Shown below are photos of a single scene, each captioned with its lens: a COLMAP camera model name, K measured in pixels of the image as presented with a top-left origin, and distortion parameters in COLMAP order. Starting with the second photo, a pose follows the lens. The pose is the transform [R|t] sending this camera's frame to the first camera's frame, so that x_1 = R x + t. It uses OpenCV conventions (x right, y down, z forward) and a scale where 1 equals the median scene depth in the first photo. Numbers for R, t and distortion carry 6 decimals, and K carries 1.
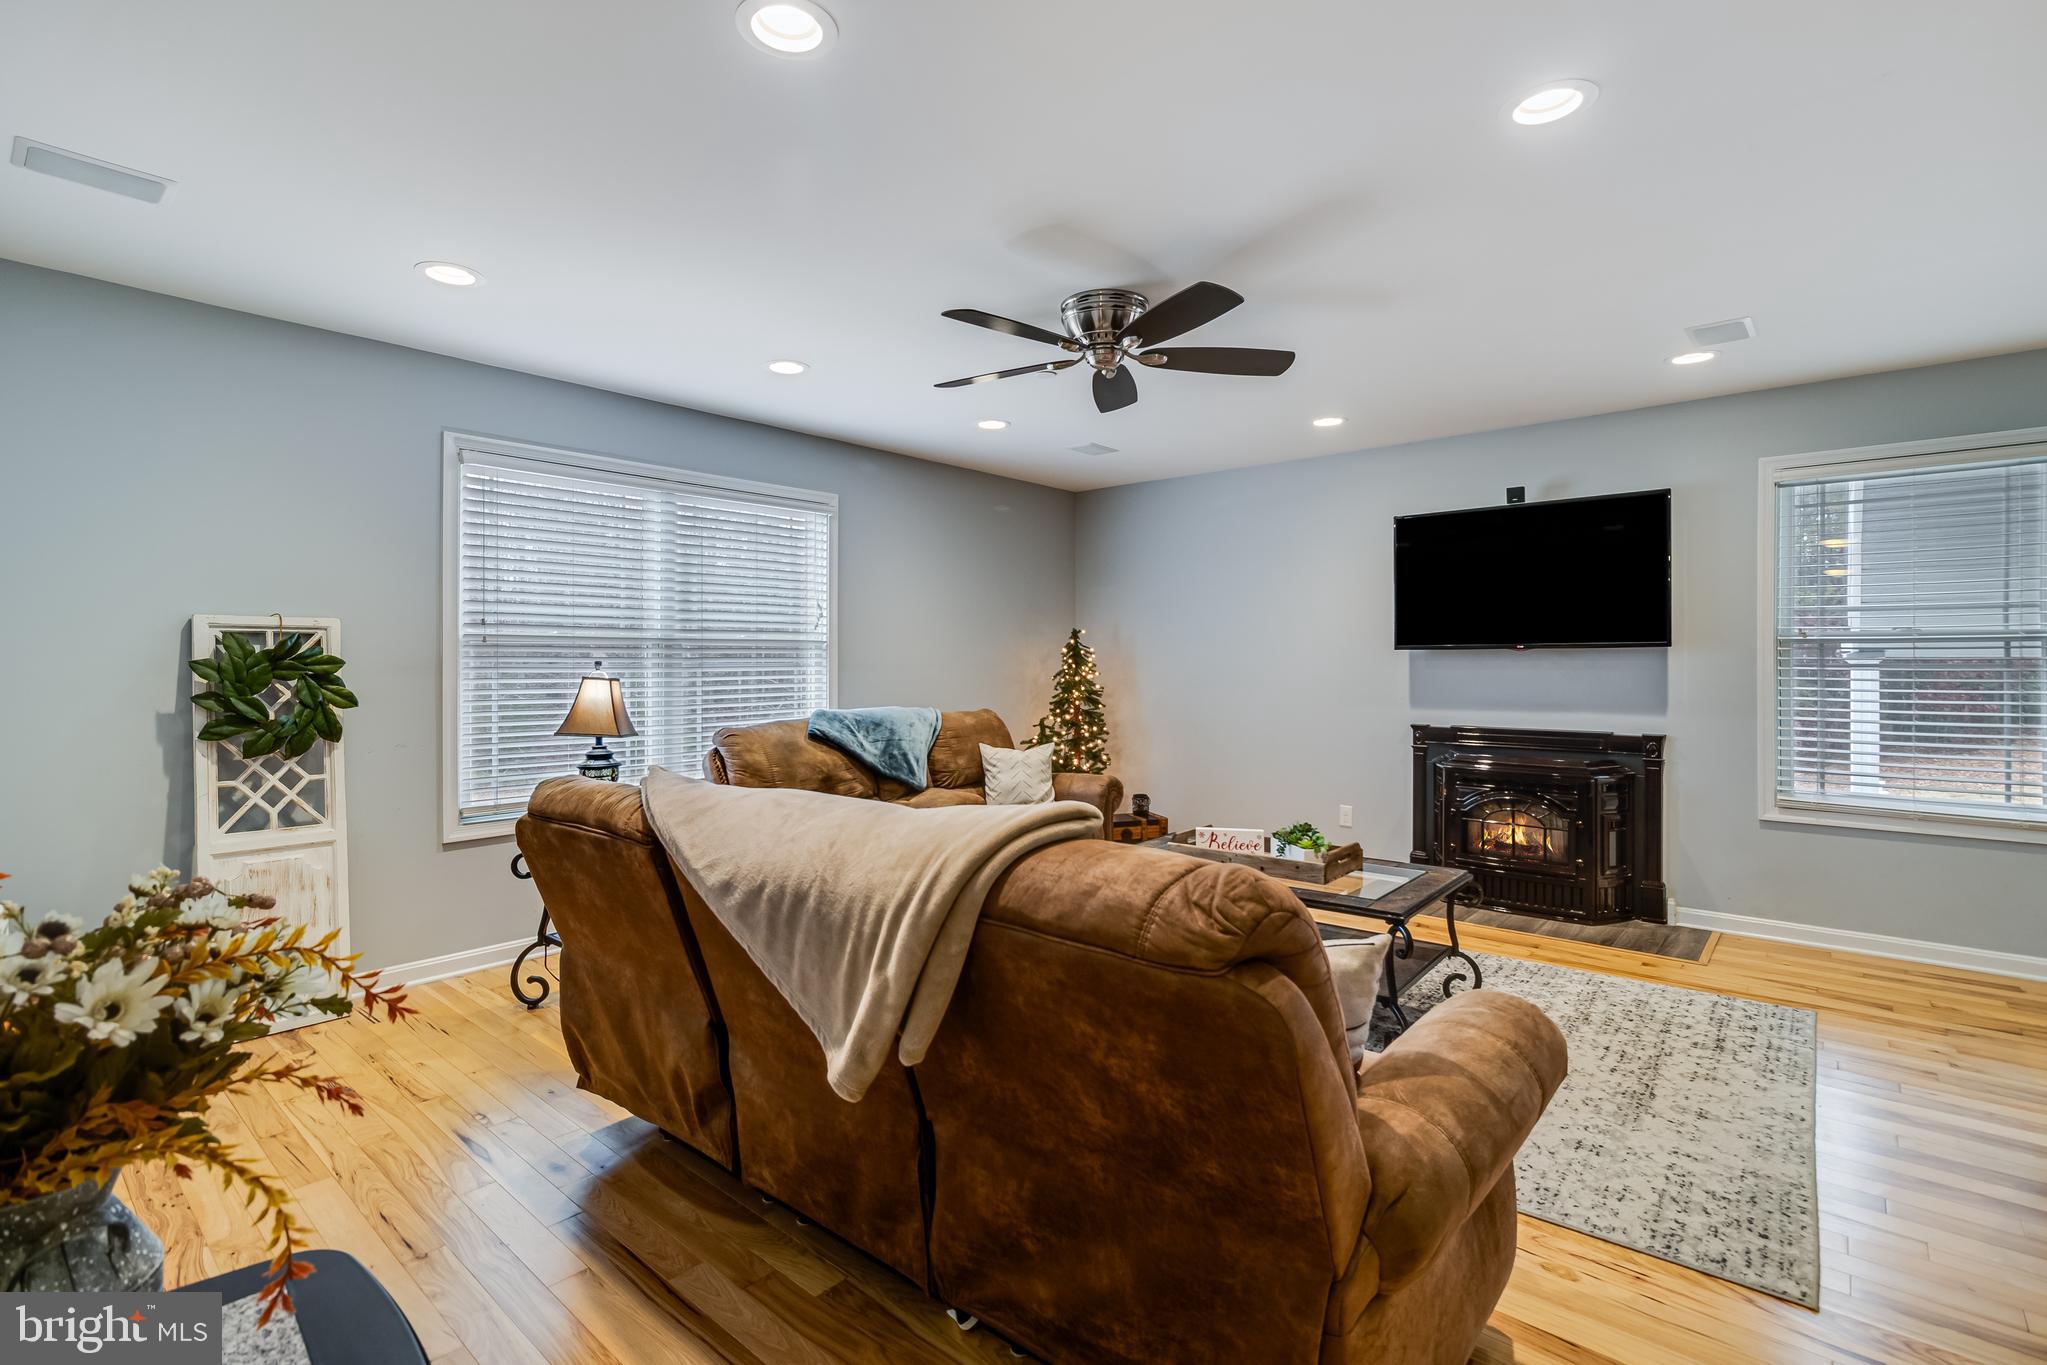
lens RADIAL K [[954.5, 0, 1018.7], [0, 954.5, 660.8], [0, 0, 1]] dist [0.000520, 0.000158]
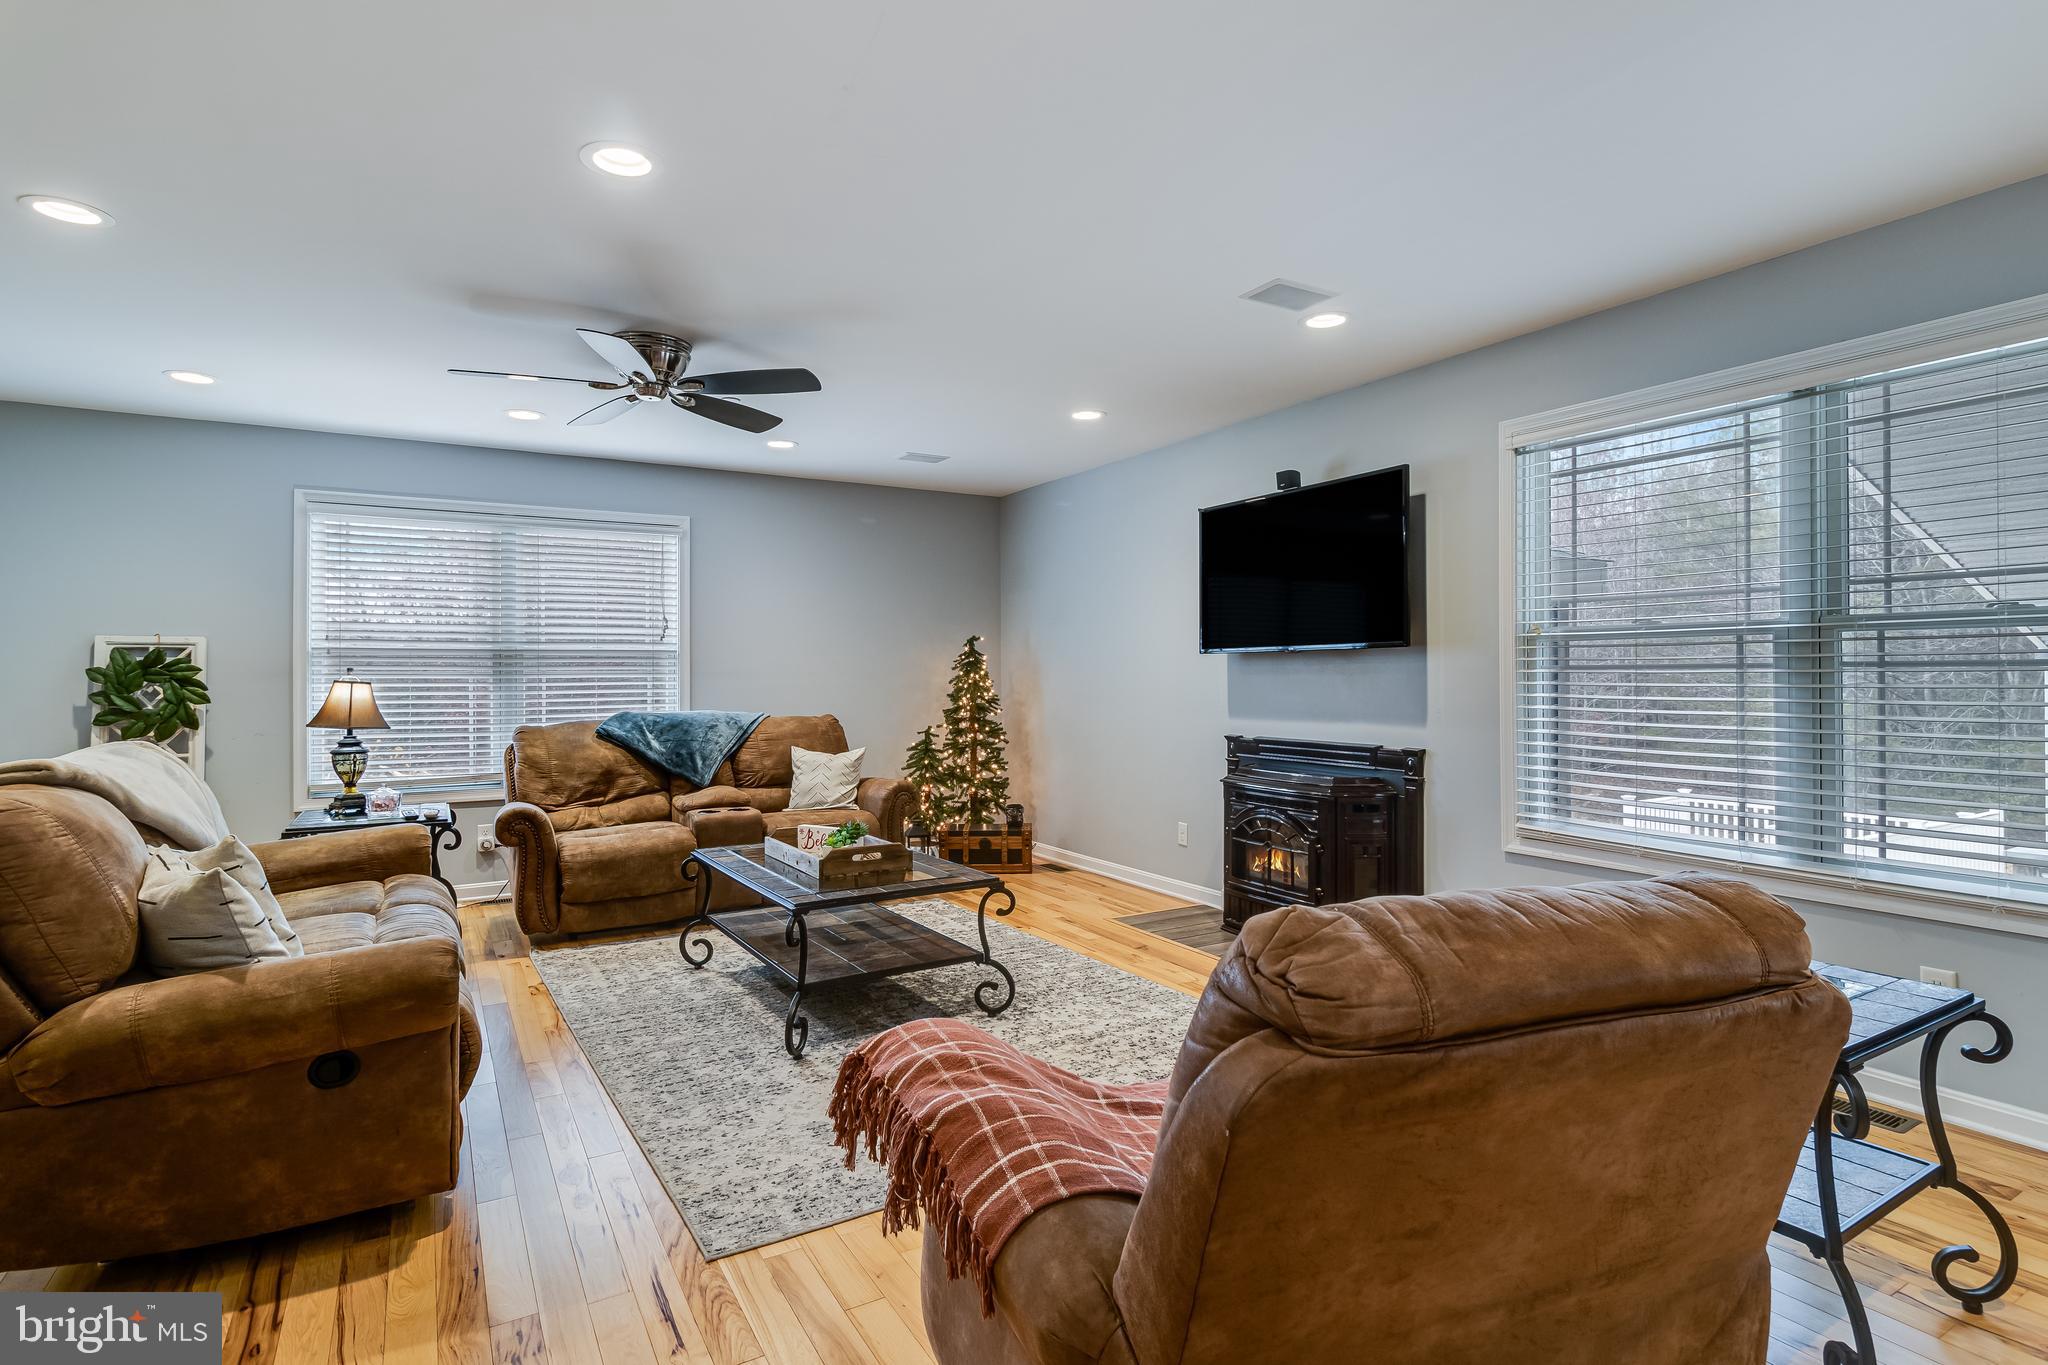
lens RADIAL K [[1027.4, 0, 1024.9], [0, 1027.4, 670.5], [0, 0, 1]] dist [-0.001447, -0.000106]
pose [[0.948411, -0.004151, -0.317016, 0.682357], [0.003246, 0.999989, -0.003383, 0.009159], [0.317026, 0.002180, 0.948414, 0.007386]]
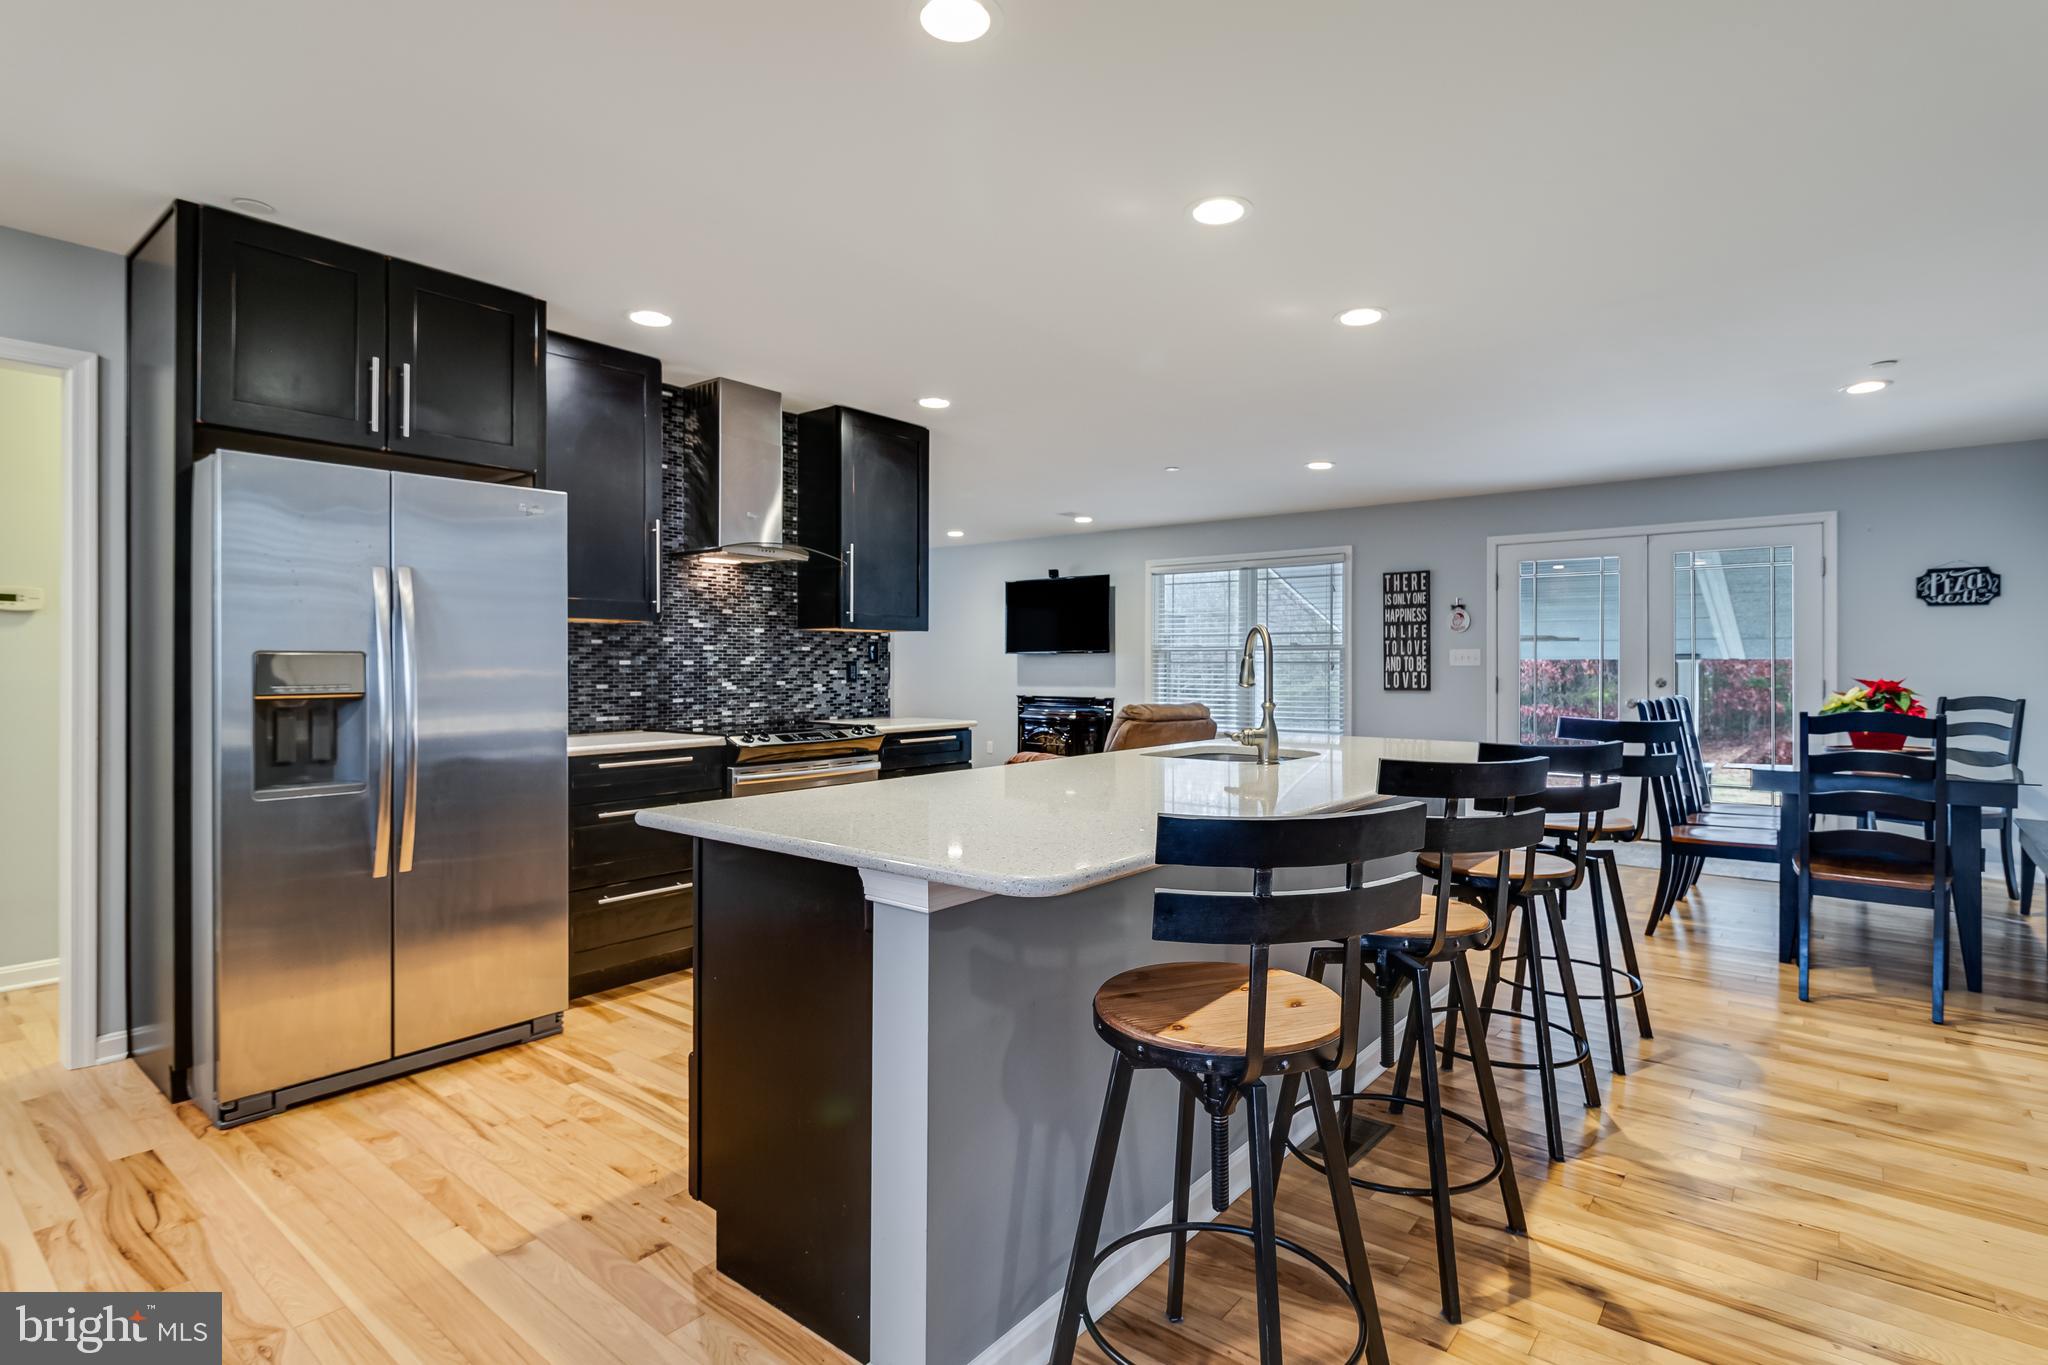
lens RADIAL K [[1027.4, 0, 1024.9], [0, 1027.4, 670.5], [0, 0, 1]] dist [-0.001447, -0.000106]
pose [[0.999581, 0.003324, 0.028757, 0.466716], [-0.003459, 0.999983, 0.004643, 0.013225], [-0.028741, -0.004740, 0.999576, -1.221615]]
